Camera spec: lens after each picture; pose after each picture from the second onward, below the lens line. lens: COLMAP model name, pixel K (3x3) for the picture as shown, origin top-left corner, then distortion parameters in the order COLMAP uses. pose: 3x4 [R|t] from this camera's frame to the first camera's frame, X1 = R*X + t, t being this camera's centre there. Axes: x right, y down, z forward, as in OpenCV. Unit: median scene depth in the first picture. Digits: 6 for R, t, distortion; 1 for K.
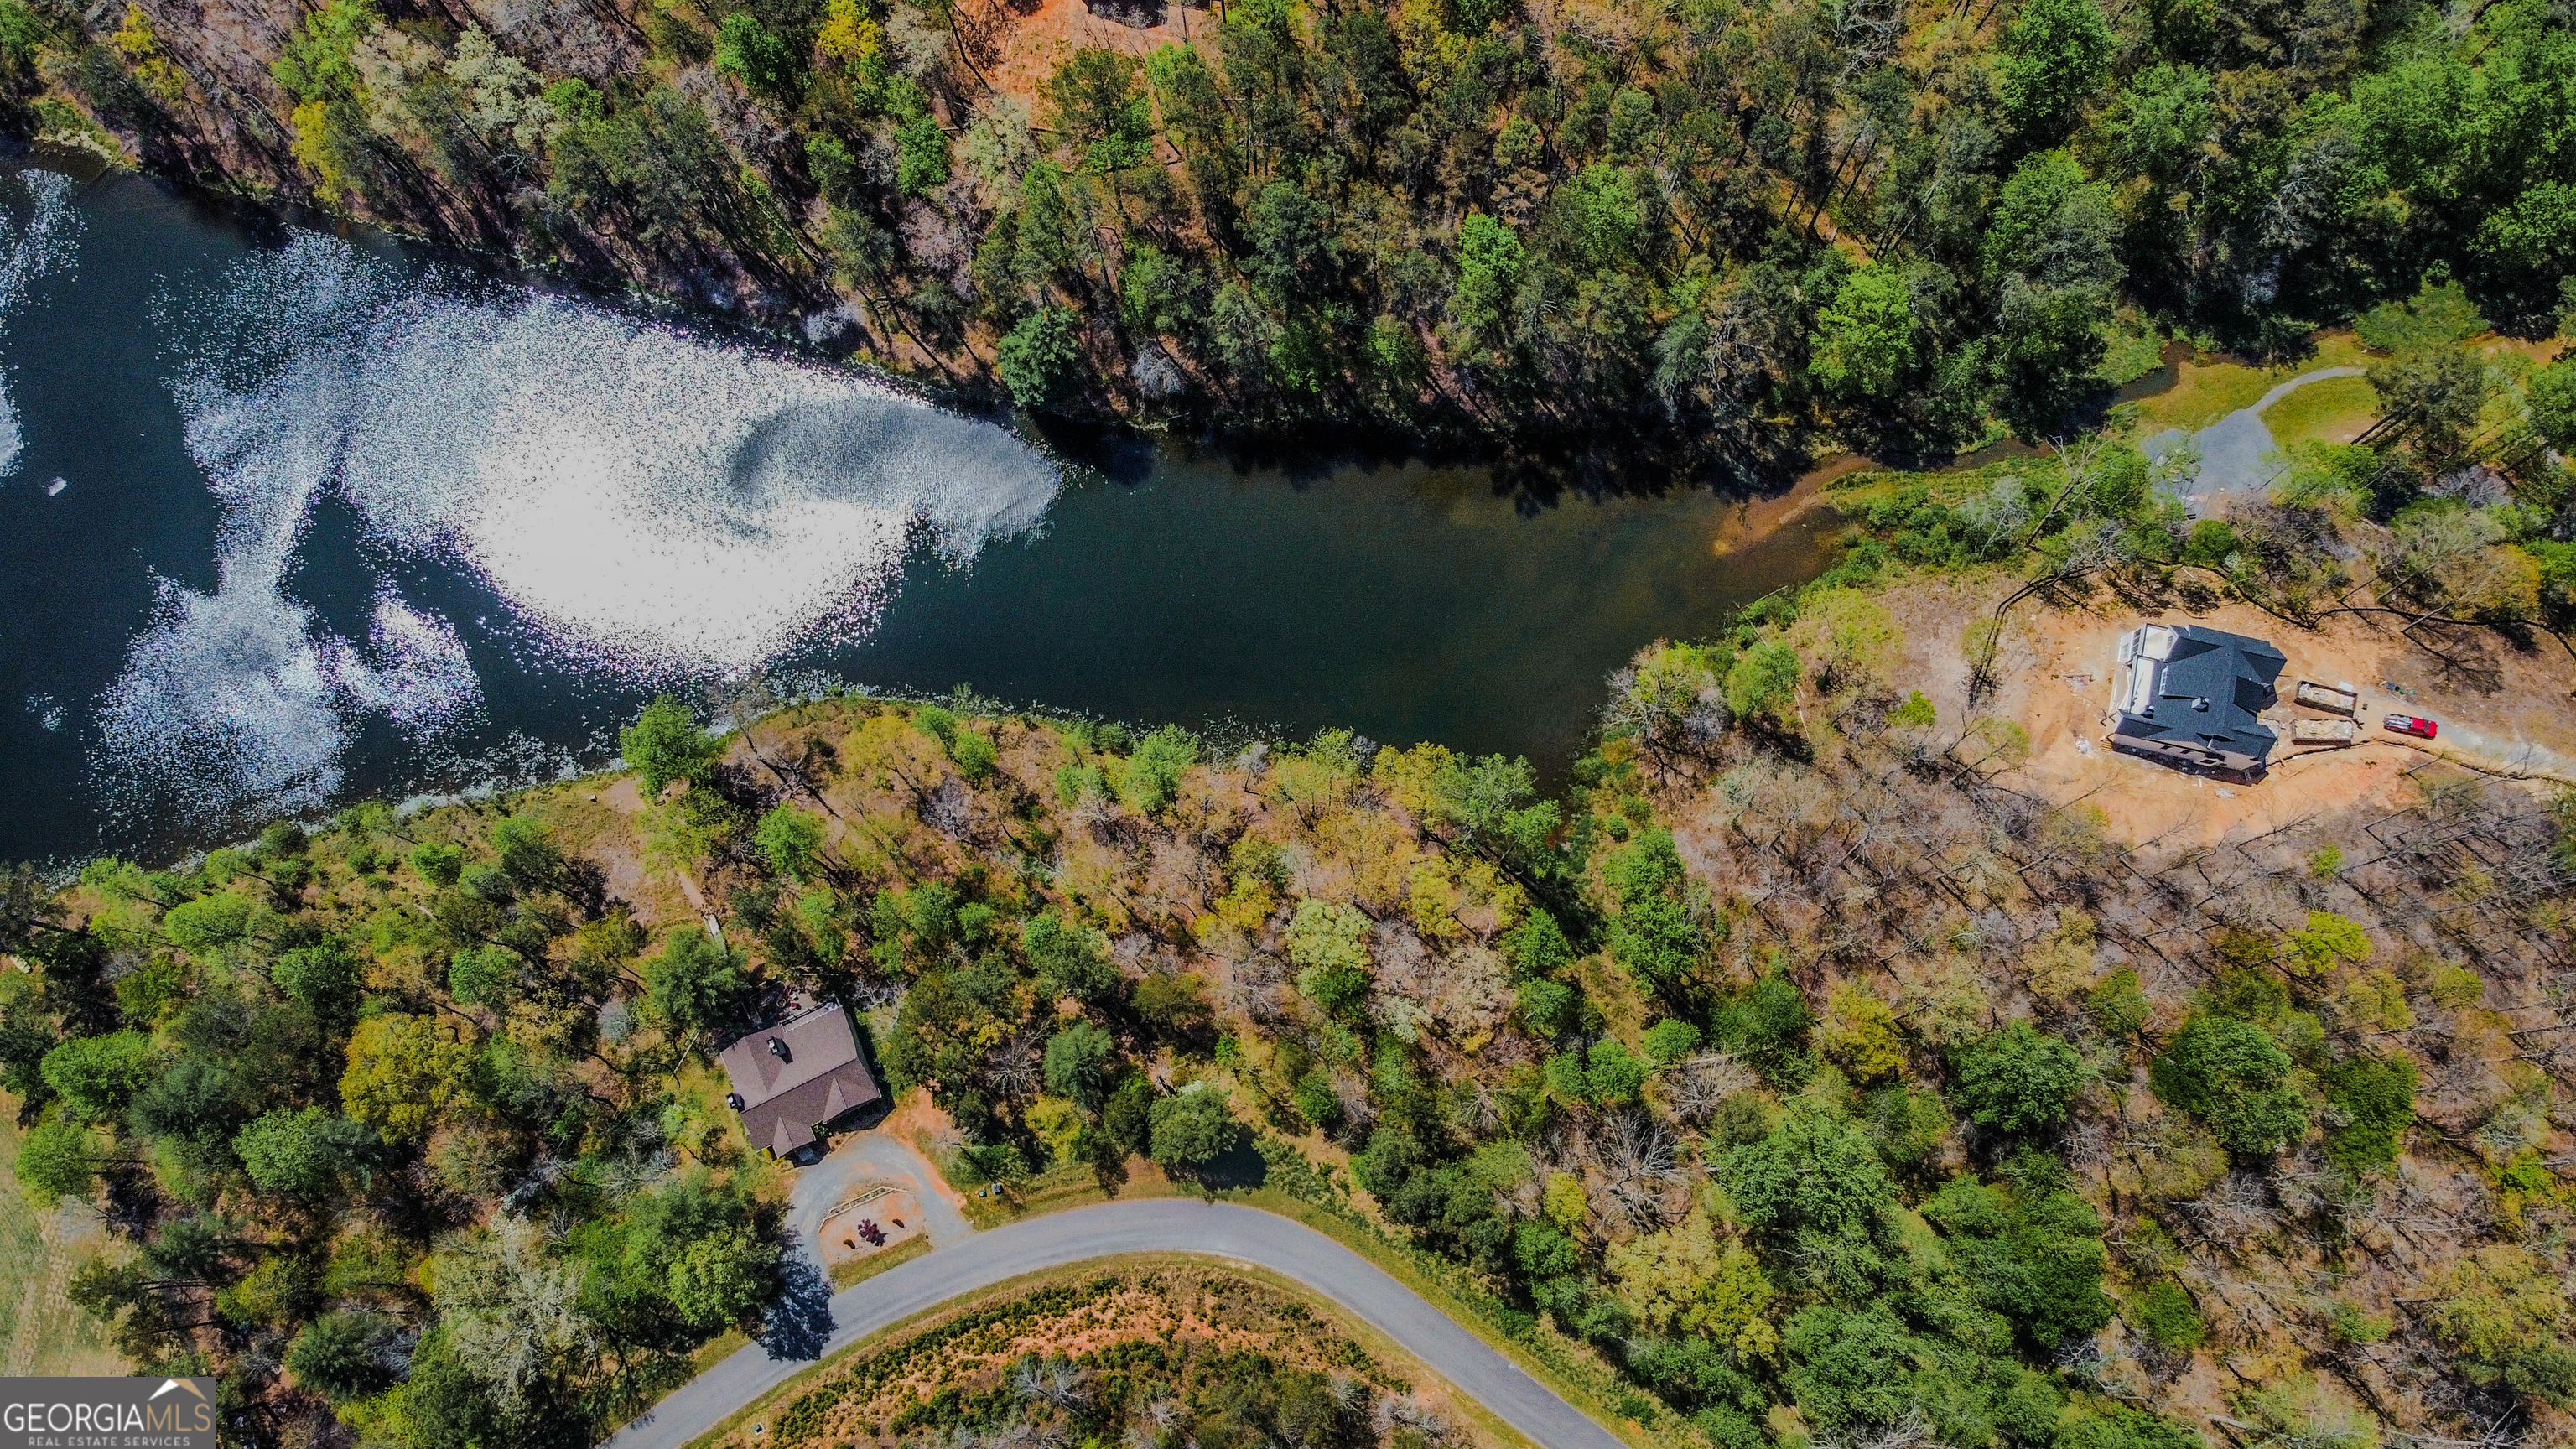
lens RADIAL K [[1968.8, 0, 1288.6], [0, 1968.8, 722.0], [0, 0, 1]] dist [0.011420, -0.018676]
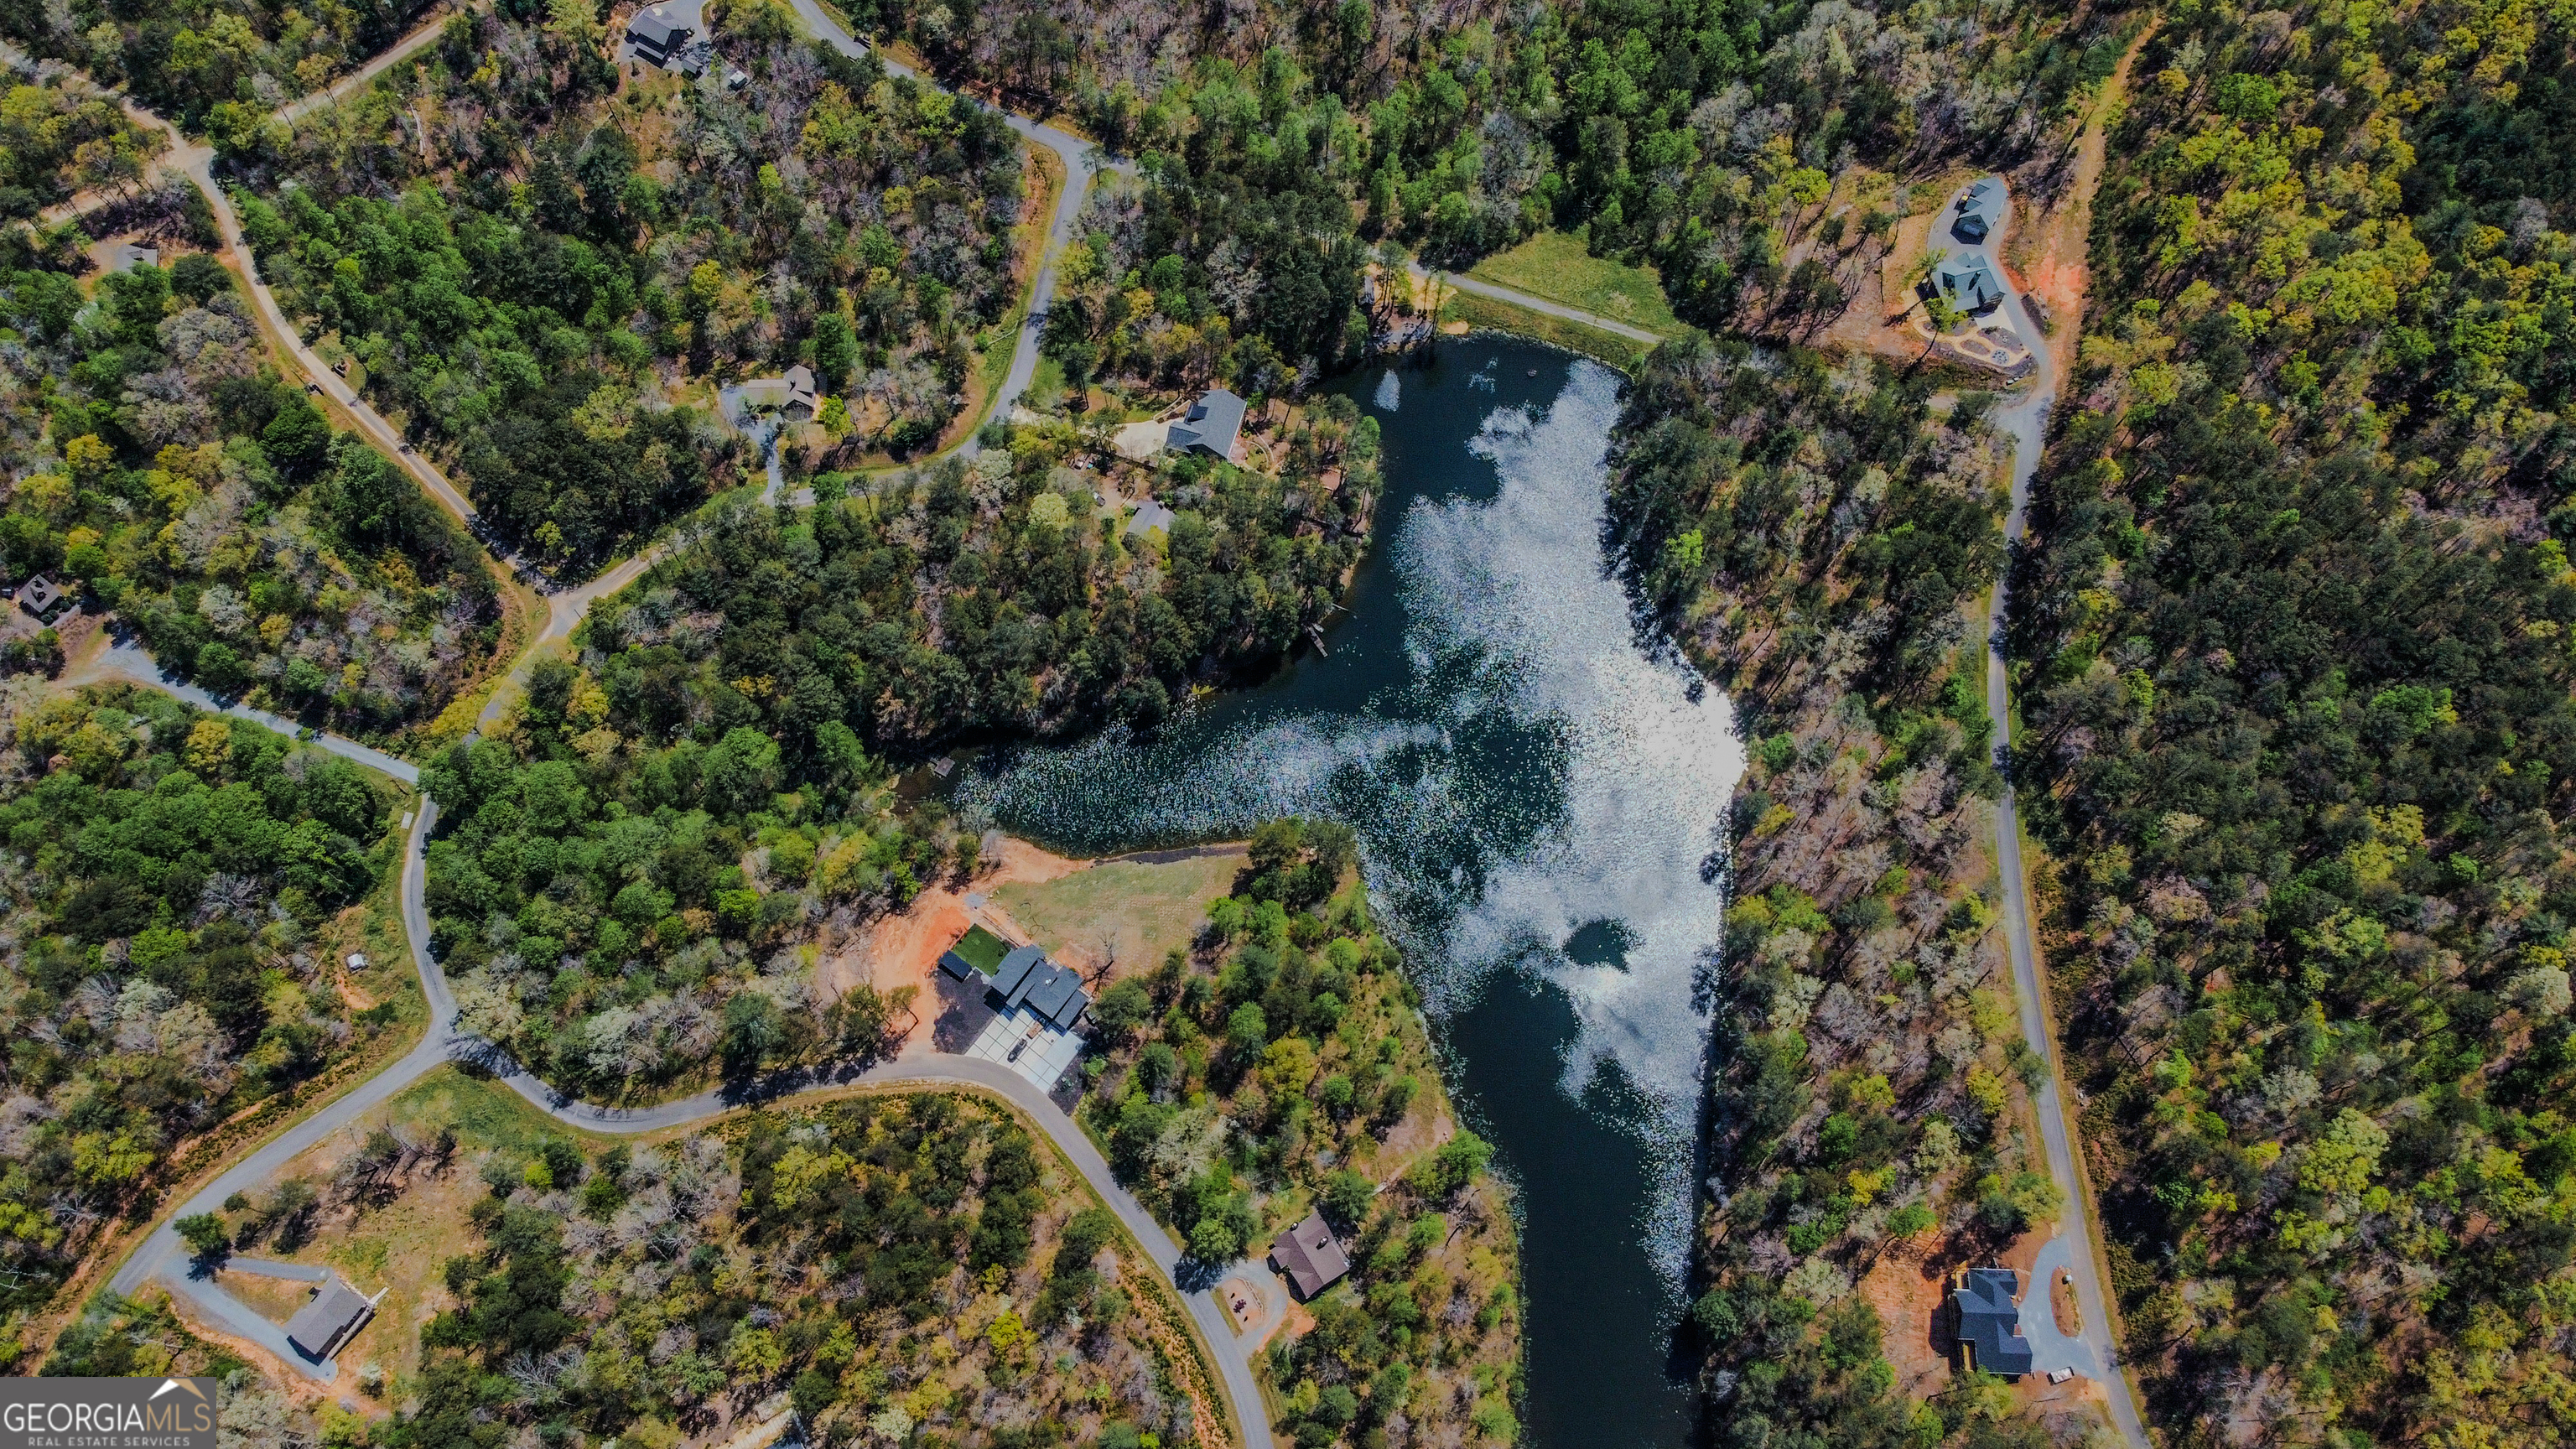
lens RADIAL K [[1962.6, 0, 1286.4], [0, 1962.6, 729.2], [0, 0, 1]] dist [0.010745, -0.018199]
pose [[0.130309, 0.919197, -0.371614, -0.003606], [-0.966278, 0.201700, 0.160076, -0.210960], [0.222096, 0.338223, 0.914483, -0.954340]]
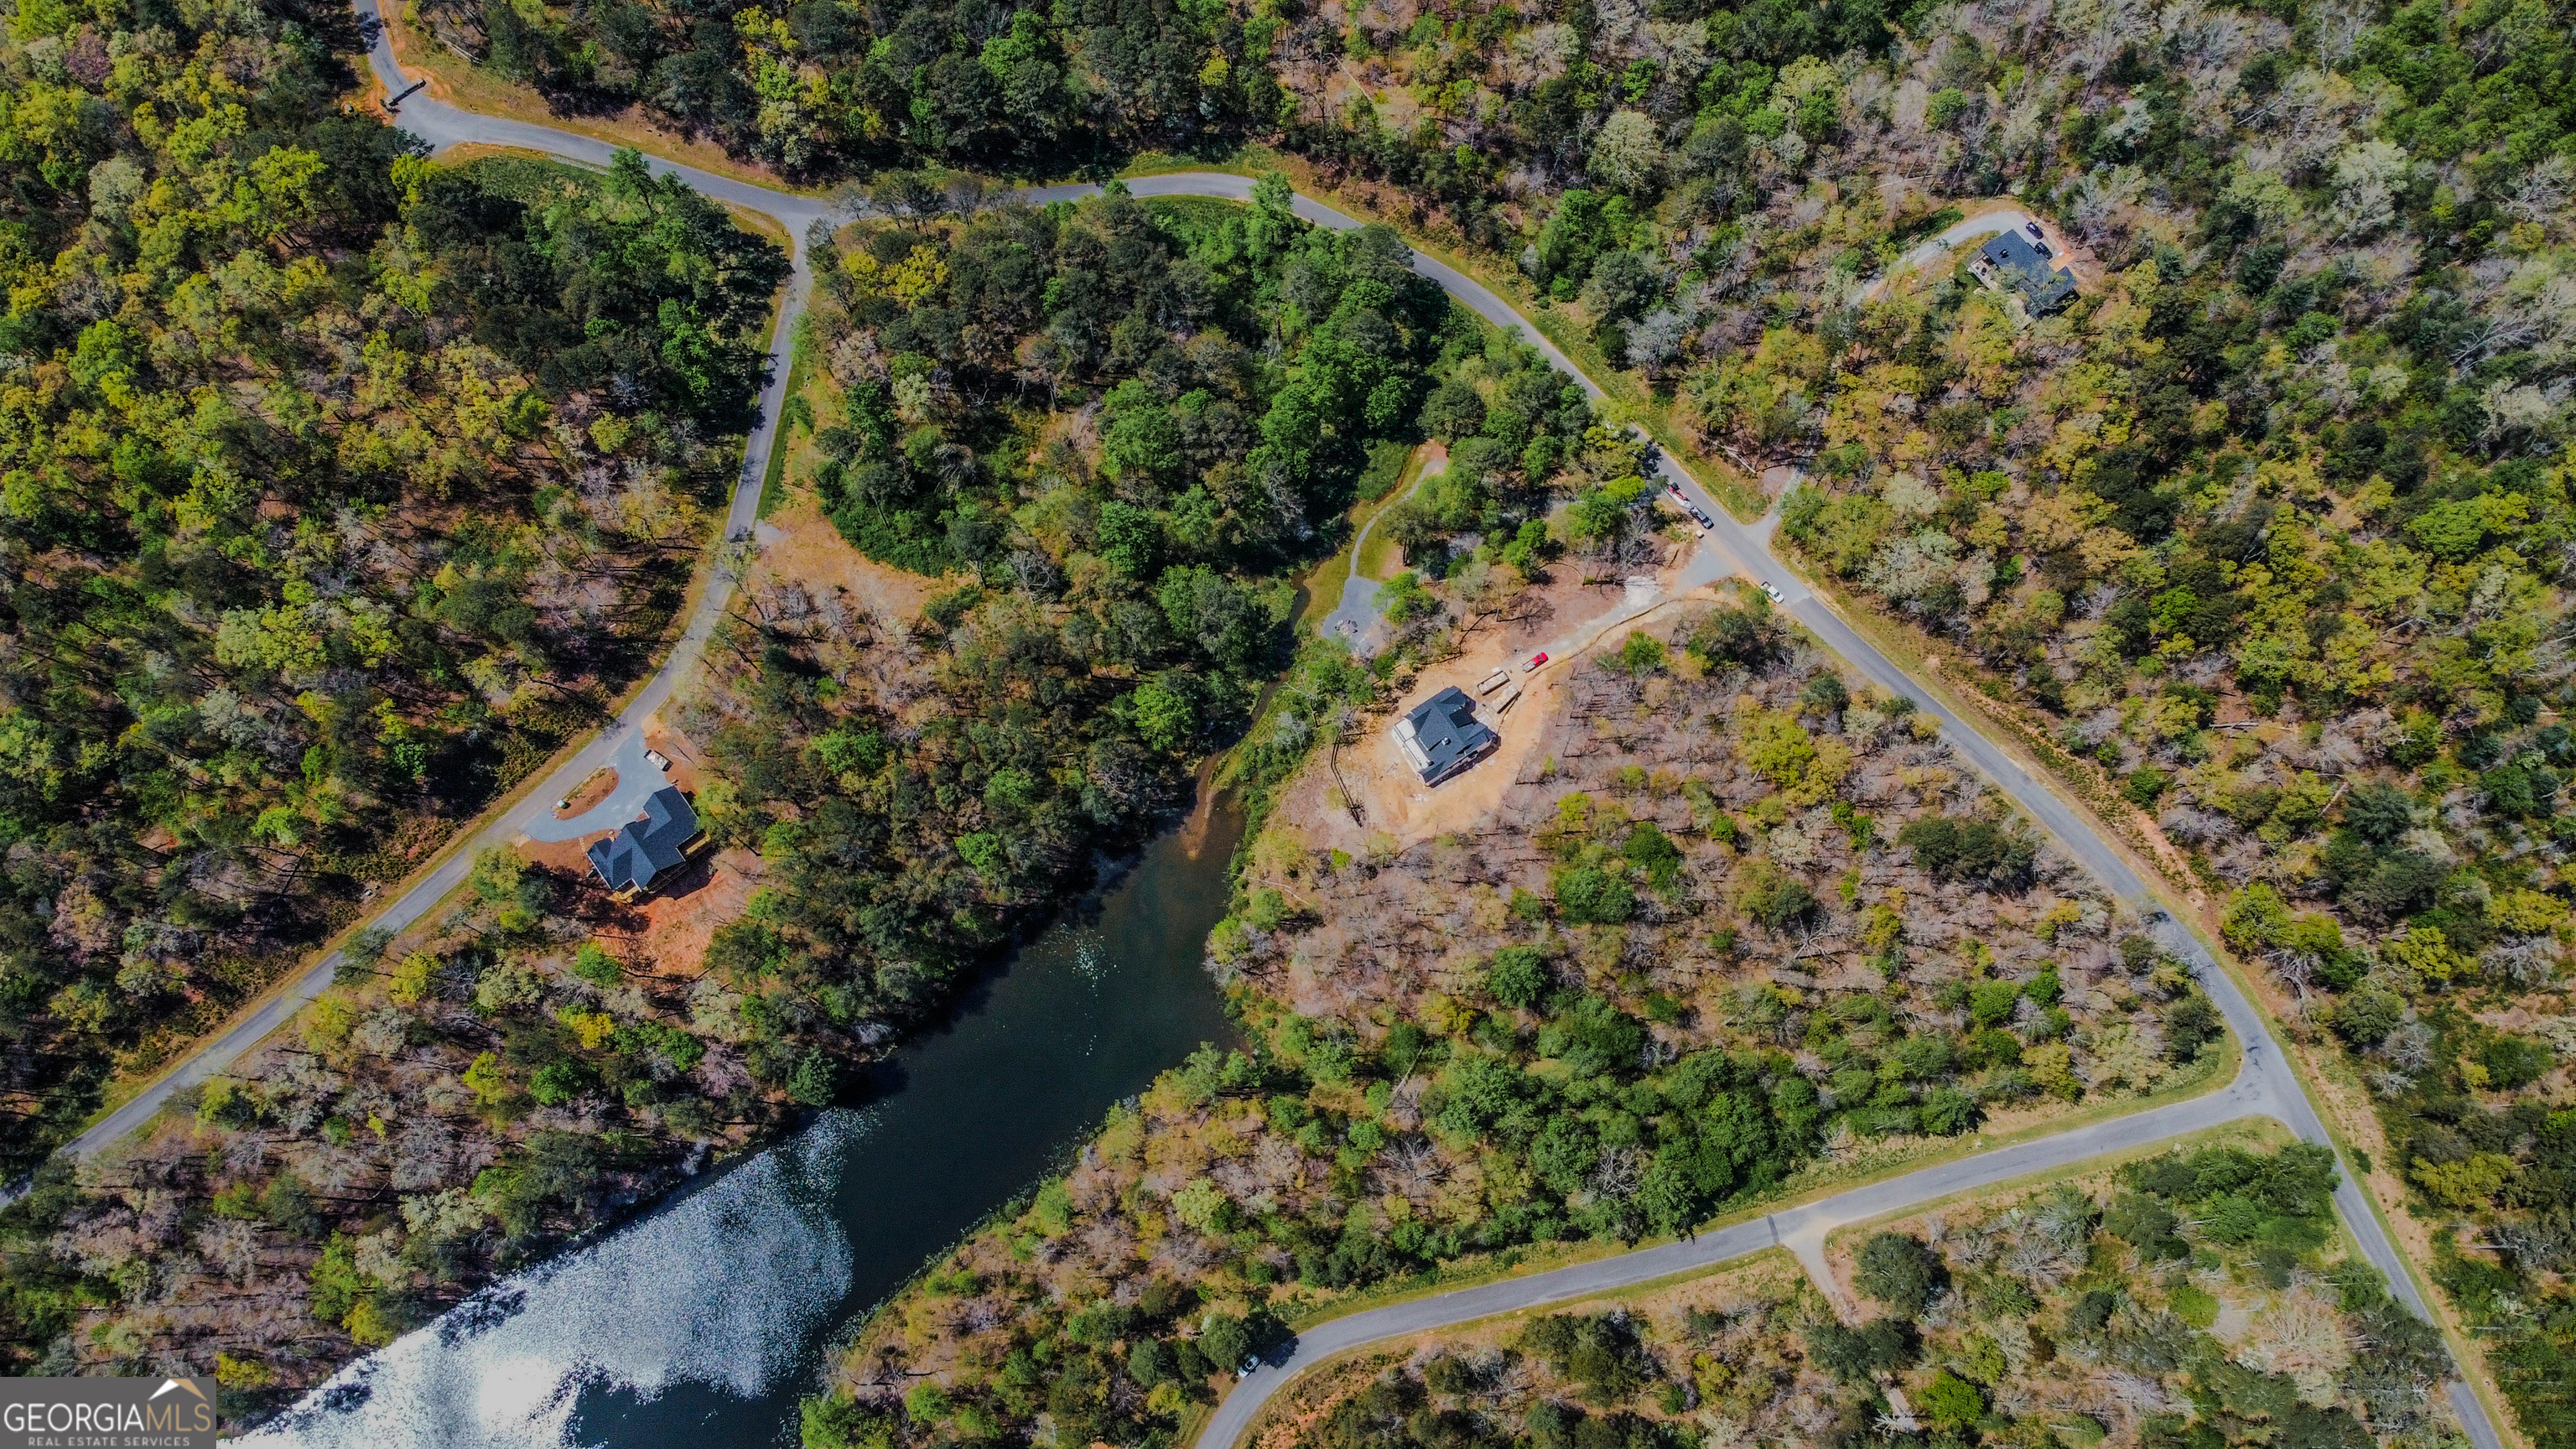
lens RADIAL K [[1962.6, 0, 1286.4], [0, 1962.6, 729.2], [0, 0, 1]] dist [0.010745, -0.018199]
pose [[0.686937, -0.695295, 0.211383, -0.002600], [0.708052, 0.705855, 0.020766, -0.155421], [-0.163644, 0.135405, 0.977183, -0.707734]]
